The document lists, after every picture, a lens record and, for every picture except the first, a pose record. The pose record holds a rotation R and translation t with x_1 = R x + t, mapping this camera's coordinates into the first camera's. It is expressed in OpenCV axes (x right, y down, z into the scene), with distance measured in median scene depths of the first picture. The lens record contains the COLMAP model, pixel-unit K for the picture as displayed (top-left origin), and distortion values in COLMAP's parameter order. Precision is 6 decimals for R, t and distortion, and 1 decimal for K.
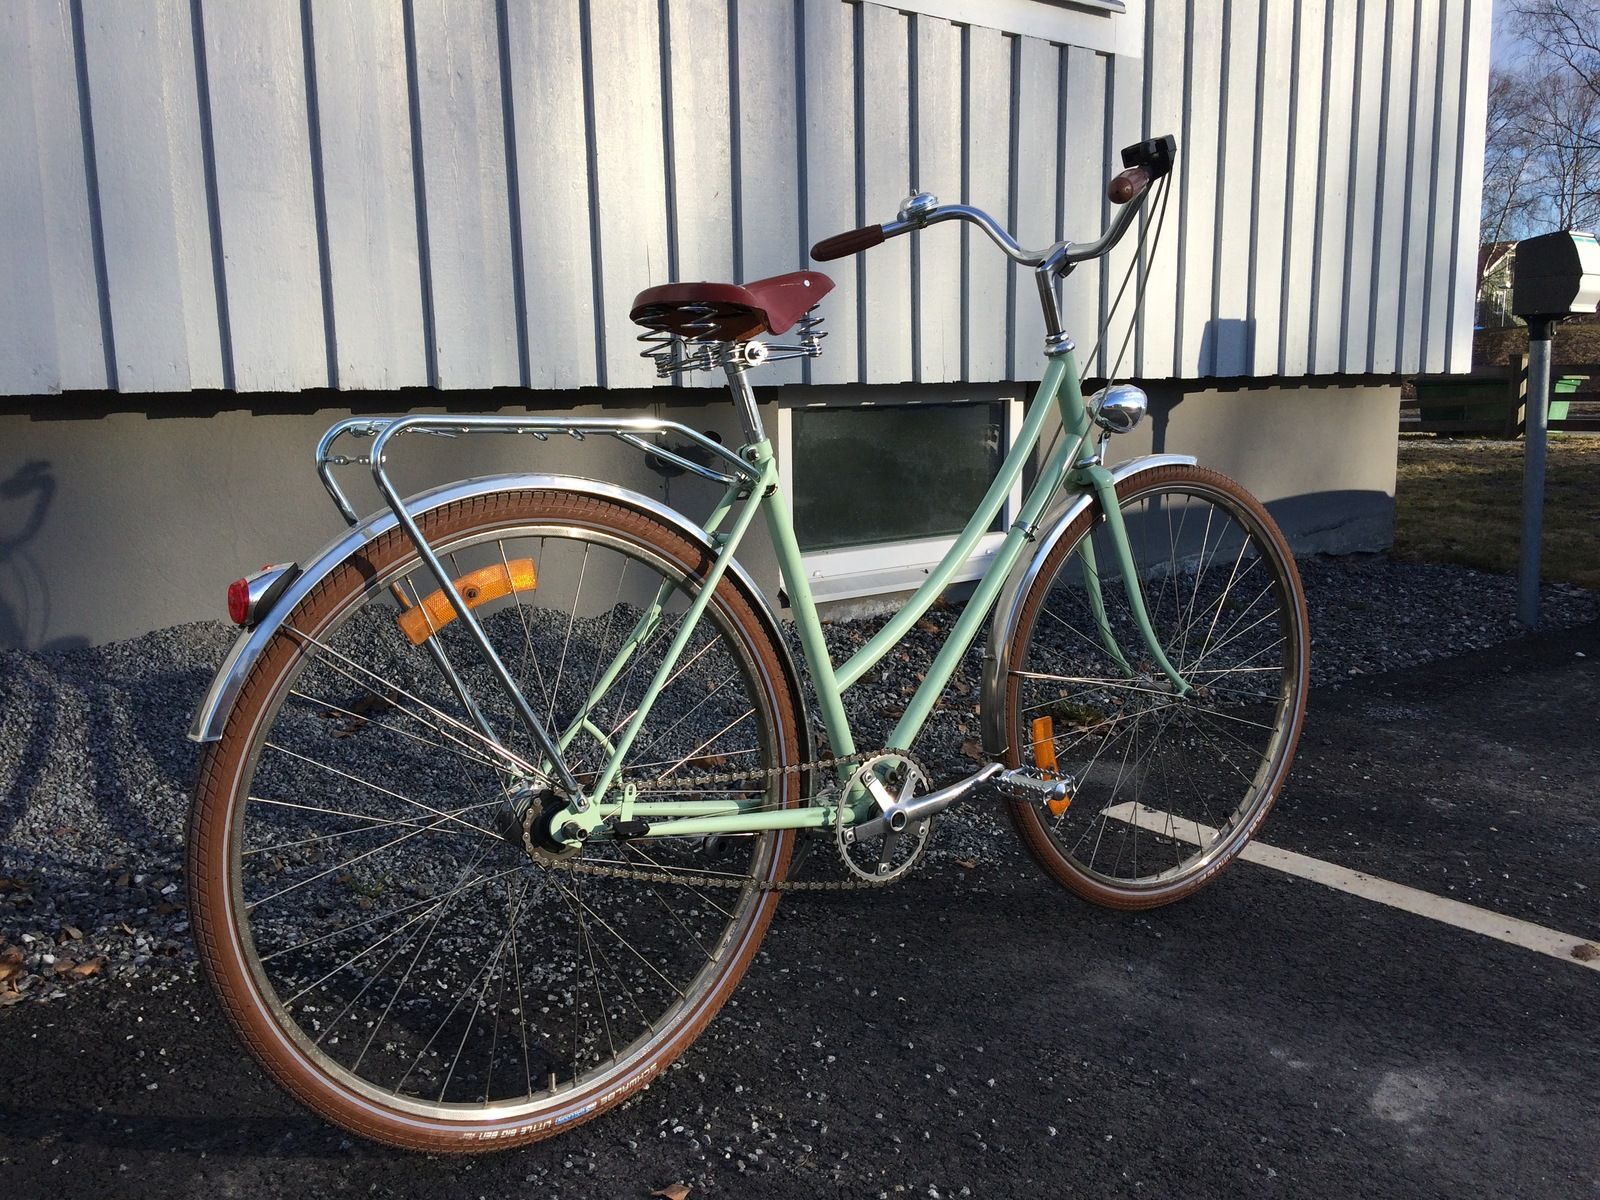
lens RADIAL K [[1397.8, 0, 804.7], [0, 1397.8, 561.8], [0, 0, 1]] dist [0.154518, -0.253198]
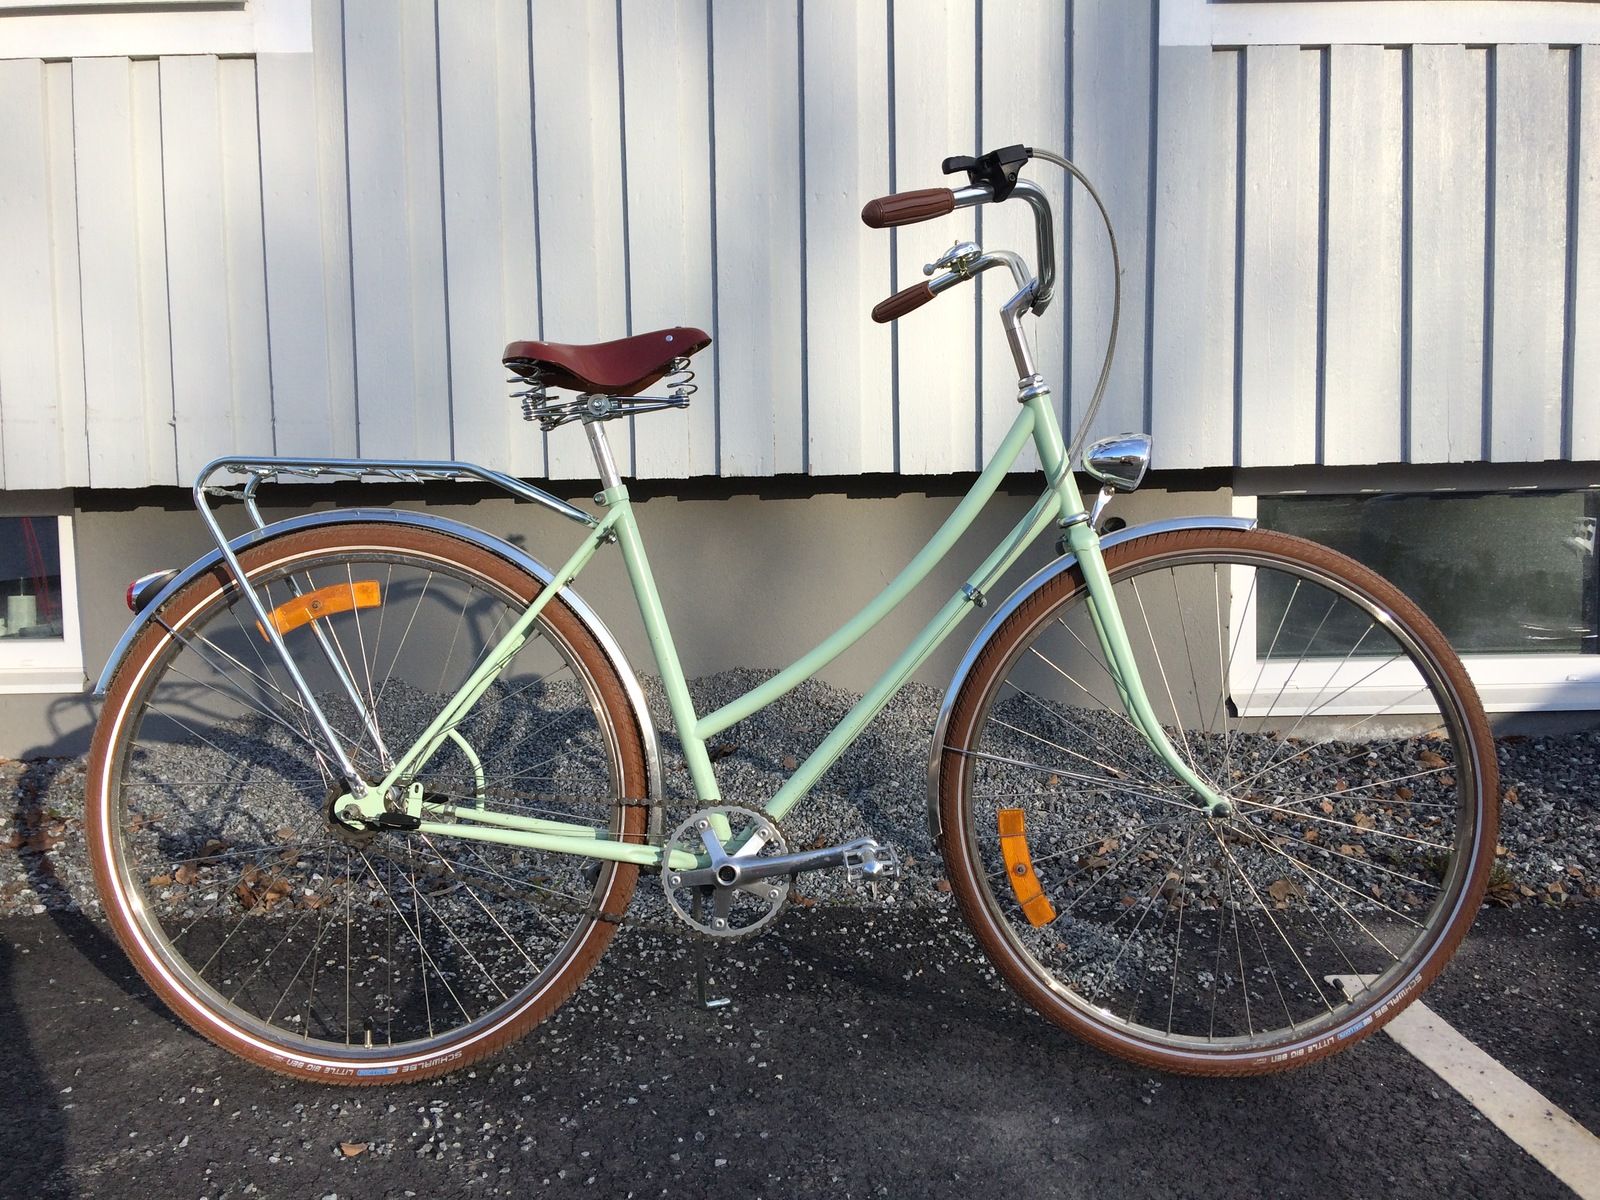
lens RADIAL K [[1397.8, 0, 804.7], [0, 1397.8, 561.8], [0, 0, 1]] dist [0.154518, -0.253198]
pose [[0.780085, 0.017473, -0.625430, 0.712035], [-0.074211, 0.995138, -0.064759, 0.027874], [0.621257, 0.096932, 0.777588, 0.252771]]
